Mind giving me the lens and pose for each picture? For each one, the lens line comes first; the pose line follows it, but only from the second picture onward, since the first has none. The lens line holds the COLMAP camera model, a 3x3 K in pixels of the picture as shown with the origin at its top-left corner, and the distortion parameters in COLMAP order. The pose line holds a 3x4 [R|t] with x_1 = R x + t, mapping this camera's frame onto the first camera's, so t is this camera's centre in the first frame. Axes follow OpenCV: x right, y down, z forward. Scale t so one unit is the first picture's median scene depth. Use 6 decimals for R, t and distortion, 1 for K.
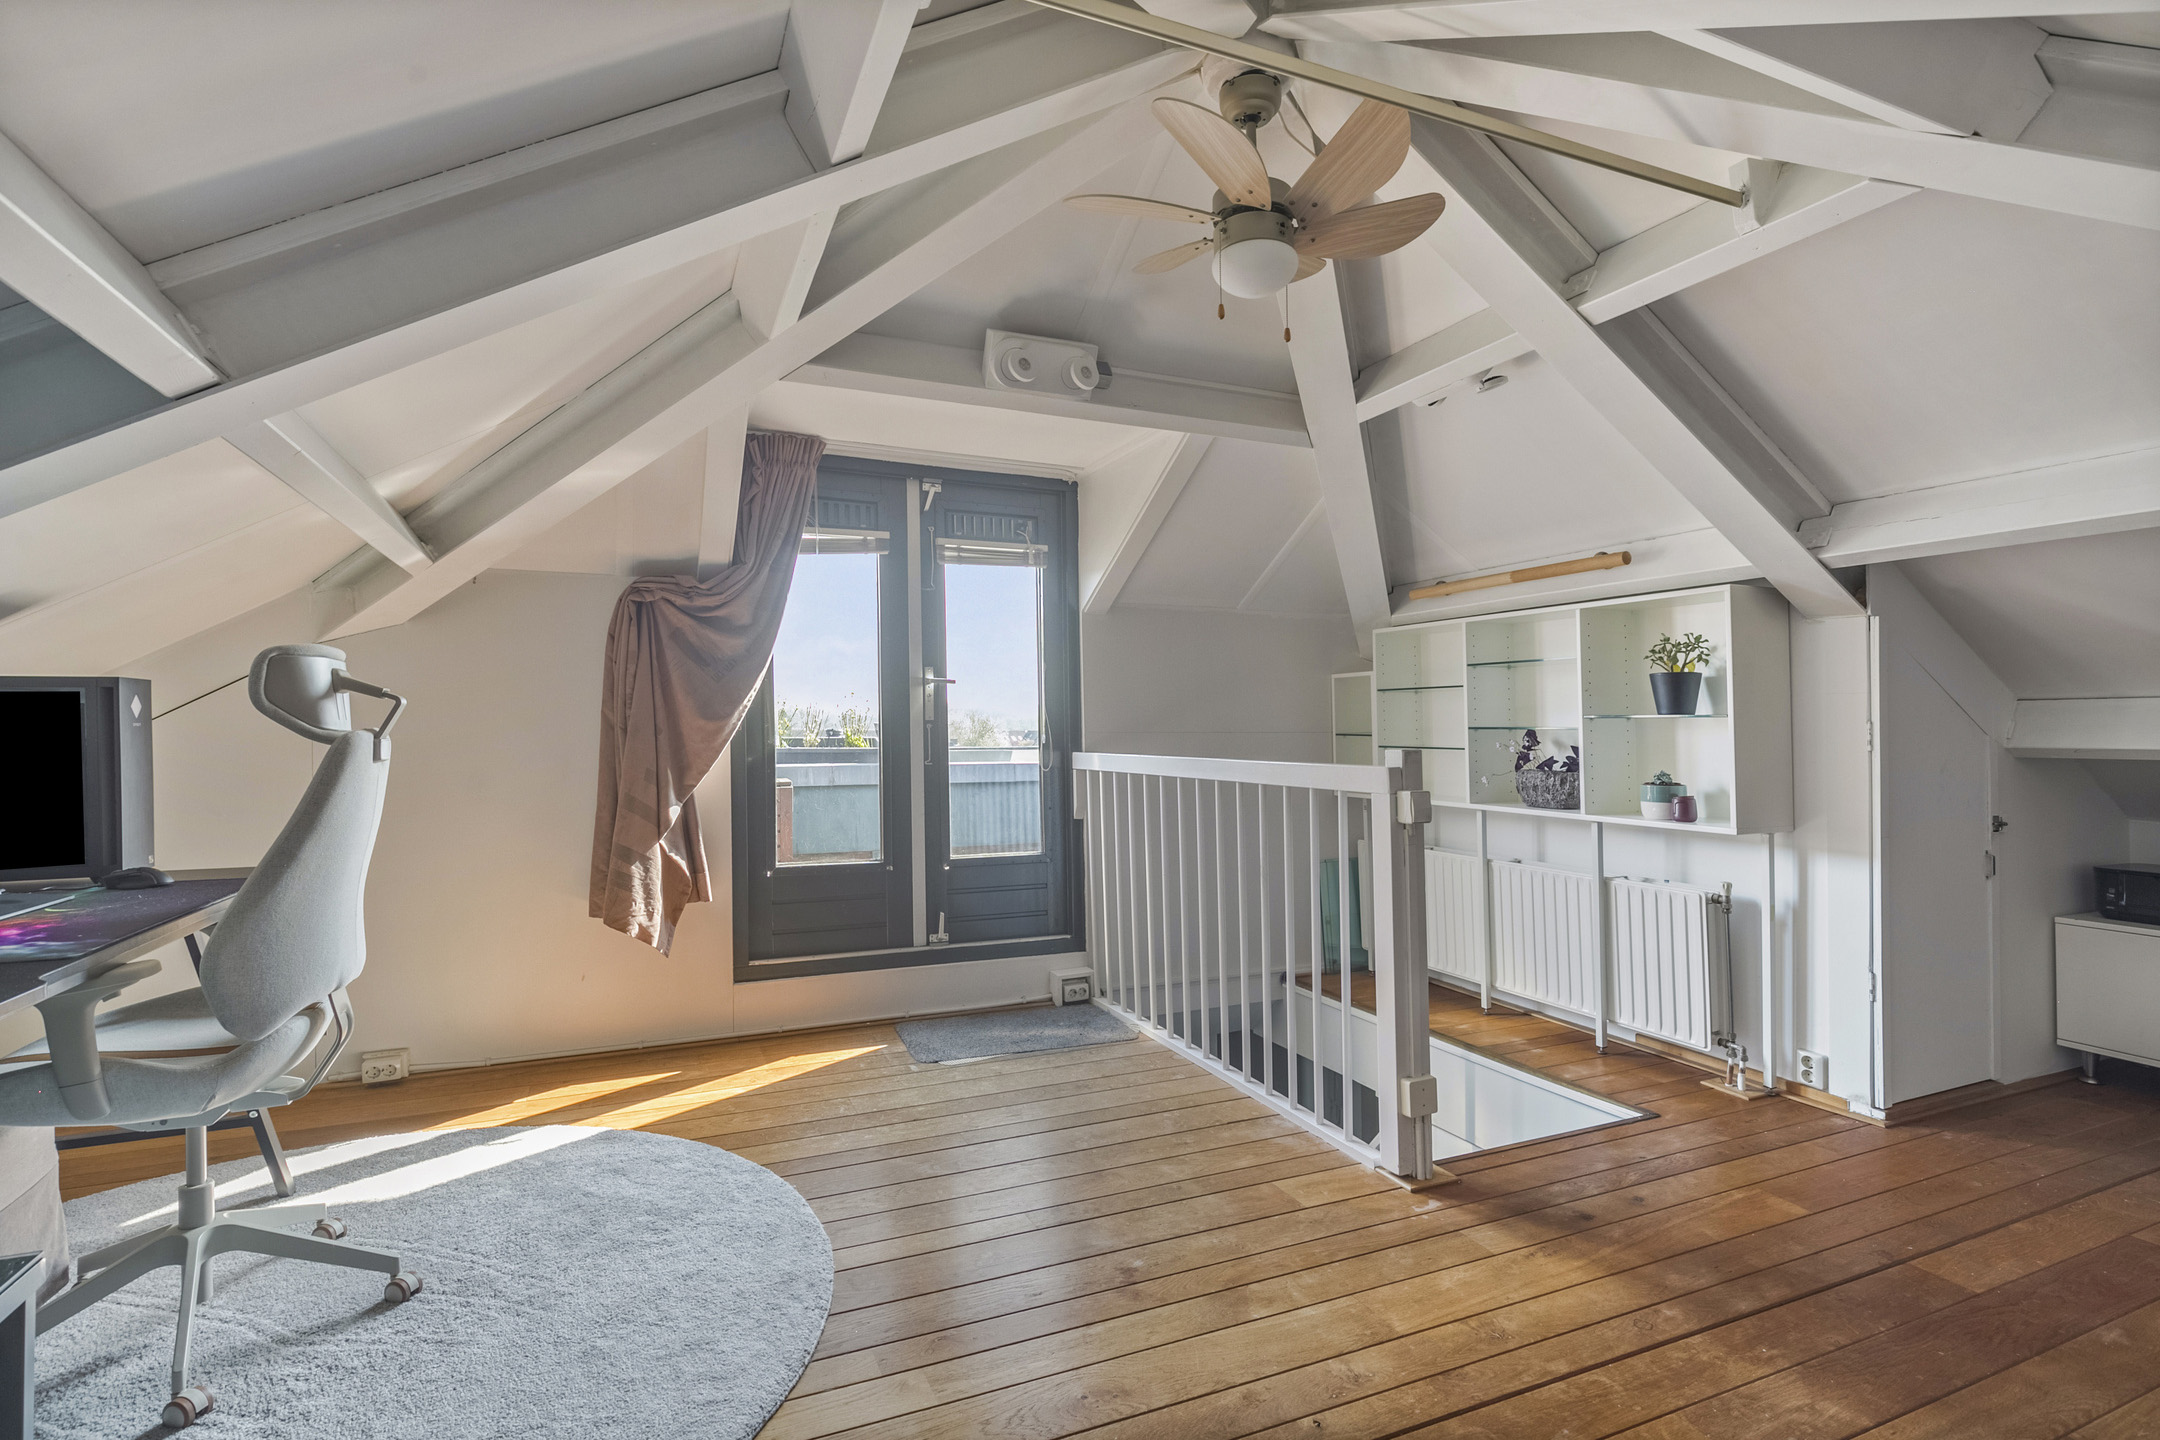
lens RADIAL K [[1043.3, 0, 1083.6], [0, 1043.3, 722.8], [0, 0, 1]] dist [-0.002210, -0.000435]
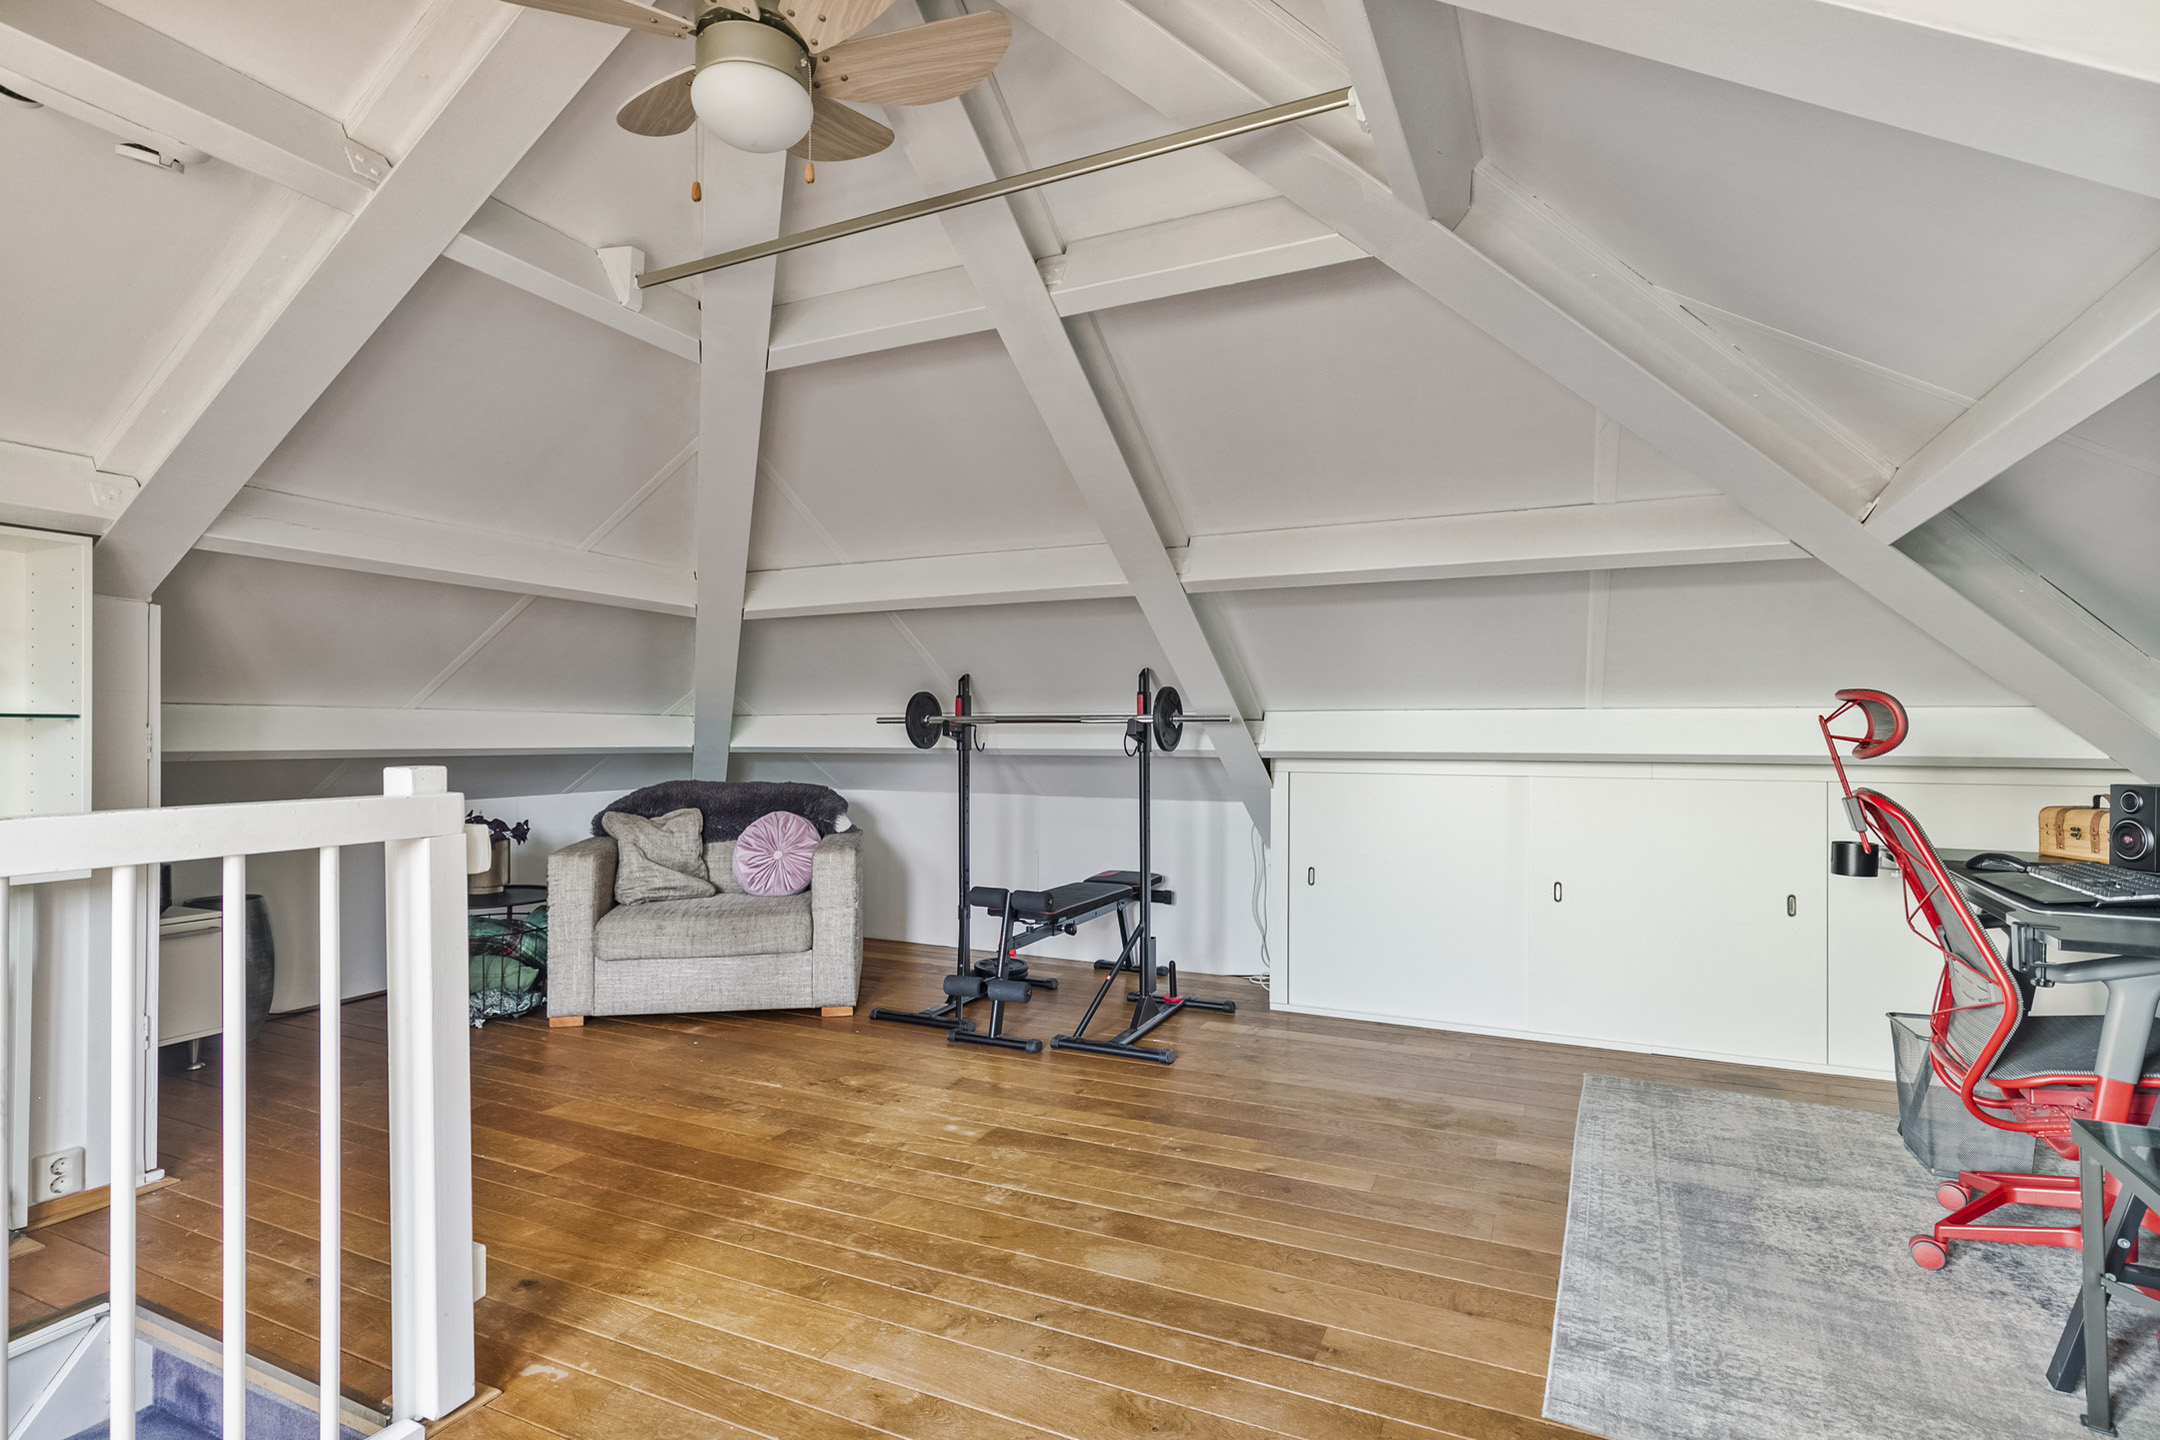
lens RADIAL K [[1043.3, 0, 1083.6], [0, 1043.3, 723.9], [0, 0, 1]] dist [-0.002210, -0.000435]
pose [[-0.662409, 0.017247, 0.748944, -0.531034], [0.006708, 0.999831, -0.017092, 0.013226], [-0.749113, -0.006298, -0.662413, 1.282063]]
